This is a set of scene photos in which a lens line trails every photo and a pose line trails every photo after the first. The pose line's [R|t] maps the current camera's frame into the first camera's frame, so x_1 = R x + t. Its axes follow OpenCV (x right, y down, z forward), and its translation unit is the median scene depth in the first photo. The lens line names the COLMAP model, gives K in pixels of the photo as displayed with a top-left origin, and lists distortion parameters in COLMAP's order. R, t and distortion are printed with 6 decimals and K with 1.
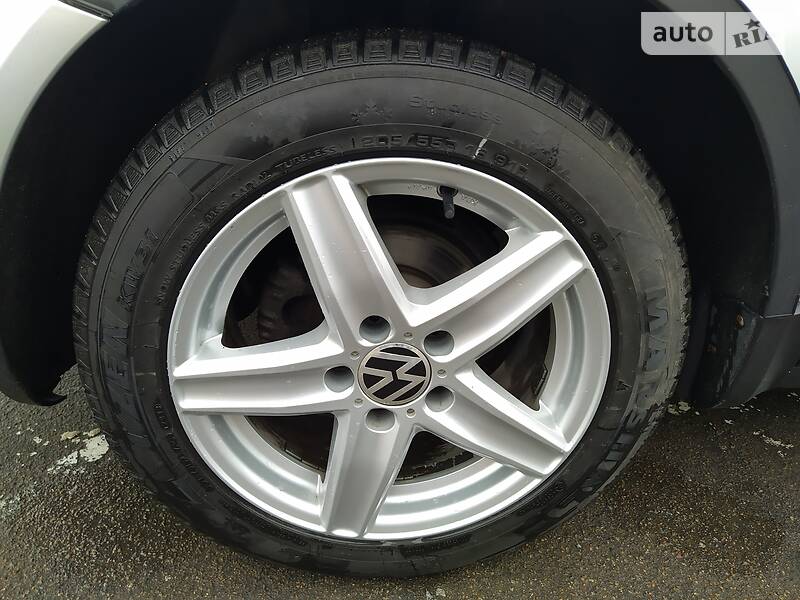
lens RADIAL K [[593.2, 0, 403.7], [0, 593.2, 300.5], [0, 0, 1]] dist [0.108315, -0.150012]
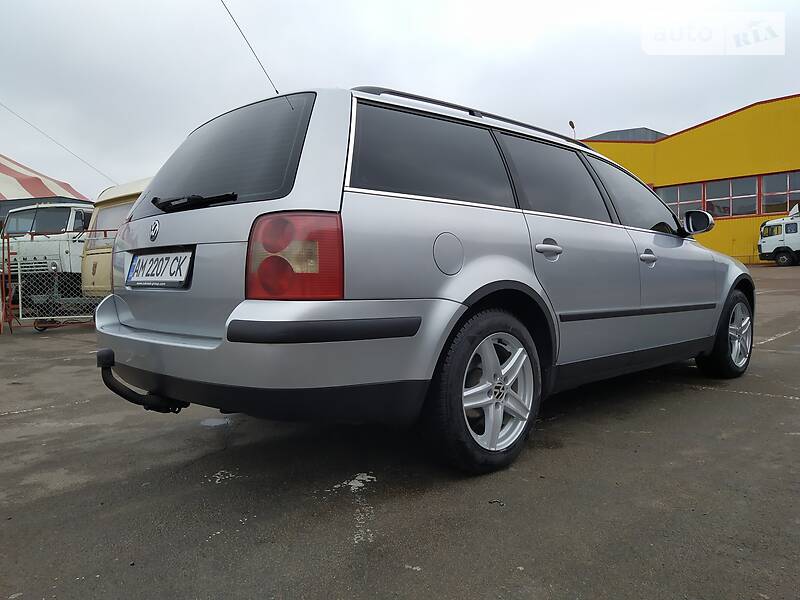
lens RADIAL K [[593.2, 0, 403.7], [0, 593.2, 300.5], [0, 0, 1]] dist [0.108315, -0.150012]
pose [[0.749428, -0.022719, 0.661696, -2.895571], [0.299793, 0.902731, -0.308547, 0.581954], [-0.590323, 0.429606, 0.683343, -1.425465]]
